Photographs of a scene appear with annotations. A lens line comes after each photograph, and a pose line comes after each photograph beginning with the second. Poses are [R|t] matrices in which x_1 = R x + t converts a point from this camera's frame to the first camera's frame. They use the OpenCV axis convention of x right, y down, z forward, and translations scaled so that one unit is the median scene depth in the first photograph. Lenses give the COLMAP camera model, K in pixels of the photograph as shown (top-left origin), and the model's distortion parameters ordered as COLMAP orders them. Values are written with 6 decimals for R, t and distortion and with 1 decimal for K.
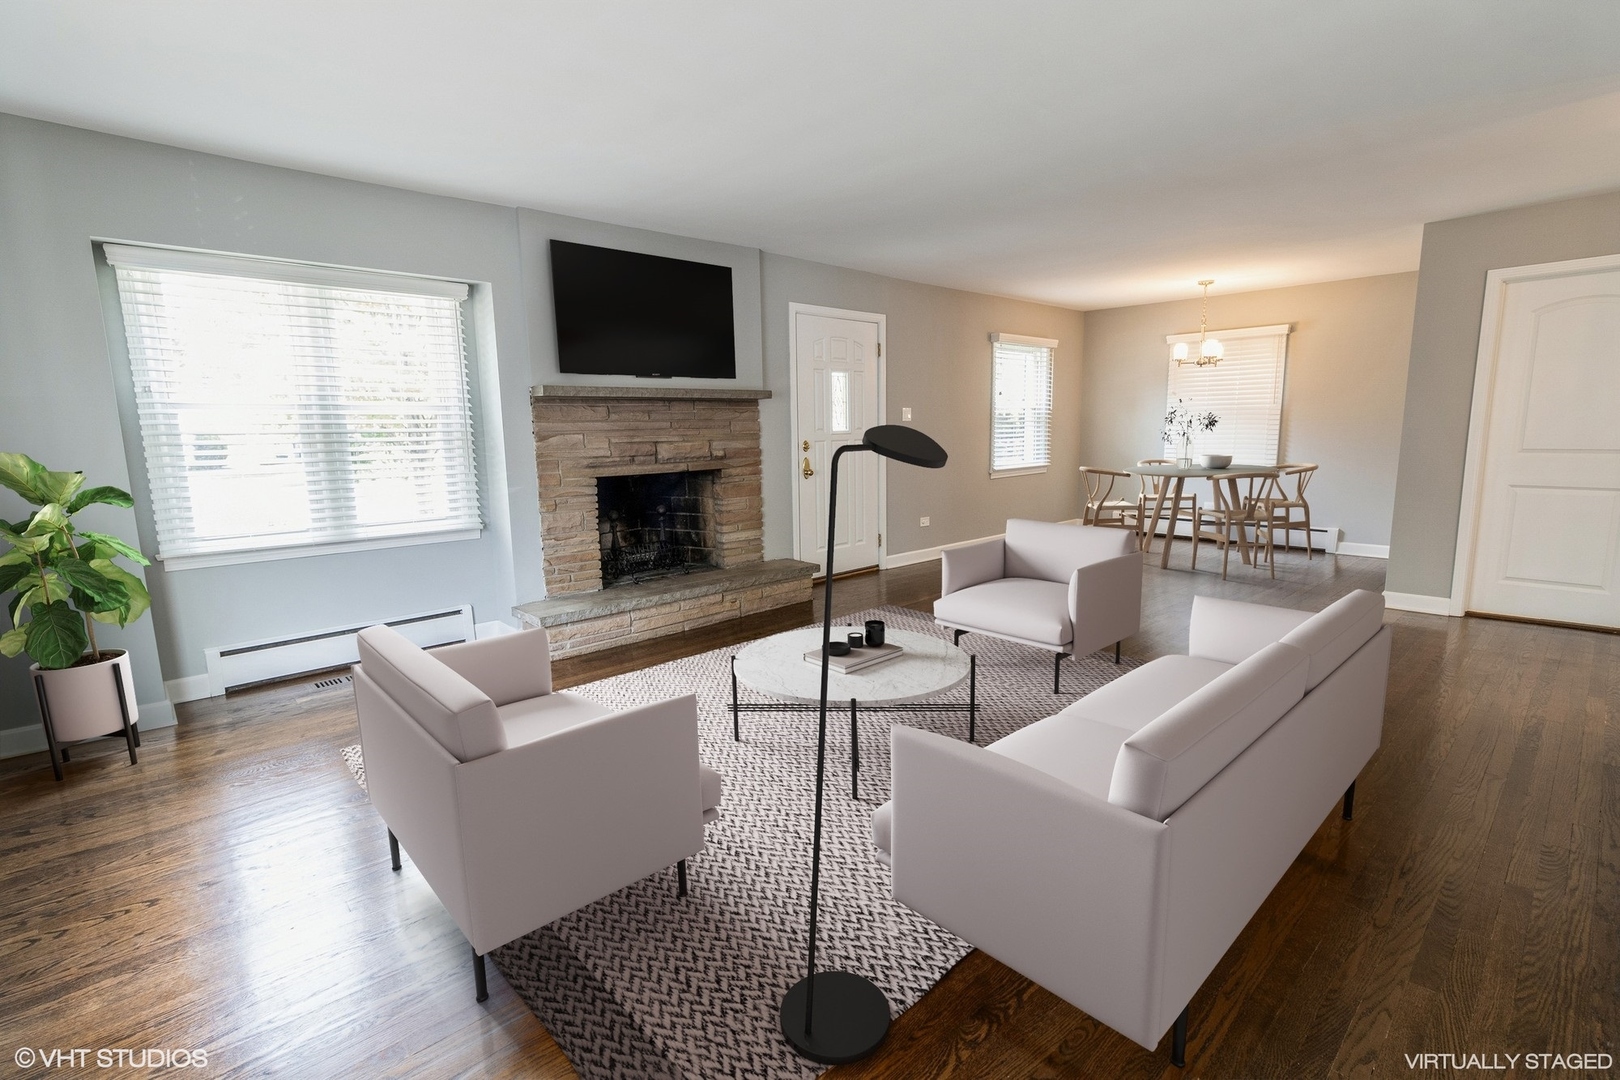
lens RADIAL K [[754.4, 0, 818.3], [0, 754.4, 543.4], [0, 0, 1]] dist [0.002494, 0.001259]
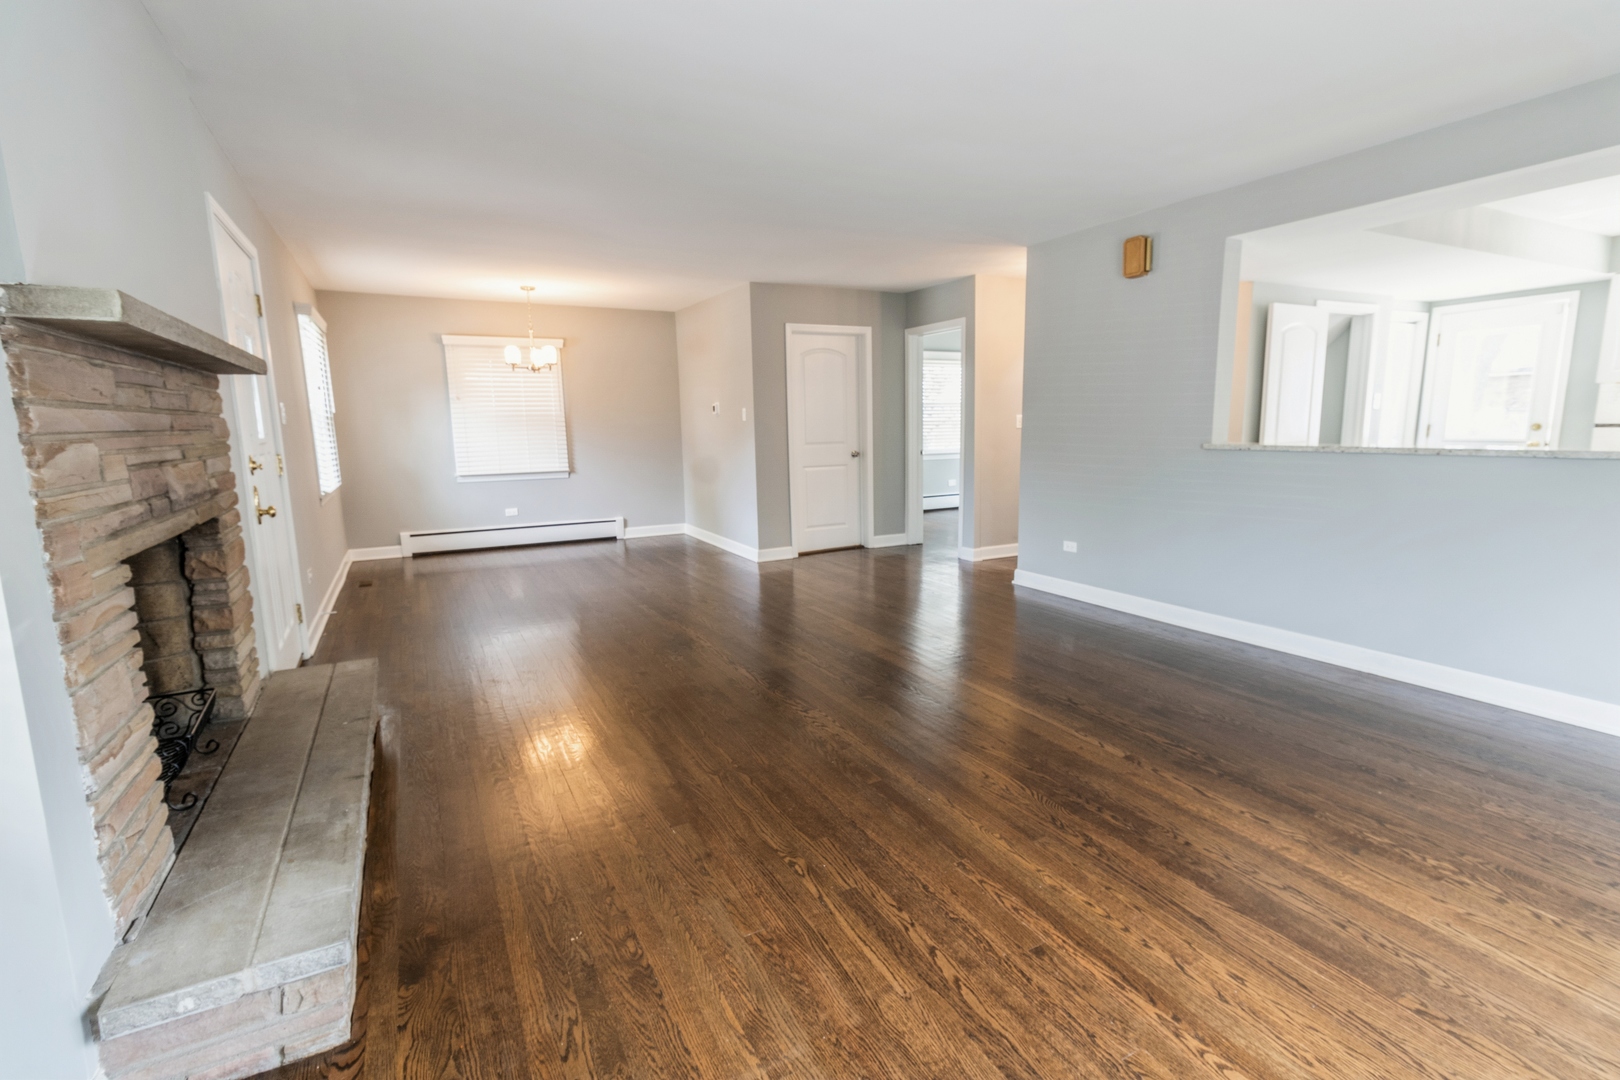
lens RADIAL K [[754.4, 0, 818.3], [0, 754.4, 543.4], [0, 0, 1]] dist [0.002494, 0.001259]
pose [[0.255446, -0.144723, 0.955930, -0.383884], [0.164834, 0.980776, 0.104437, -0.054206], [-0.952668, 0.130892, 0.274391, 0.395398]]
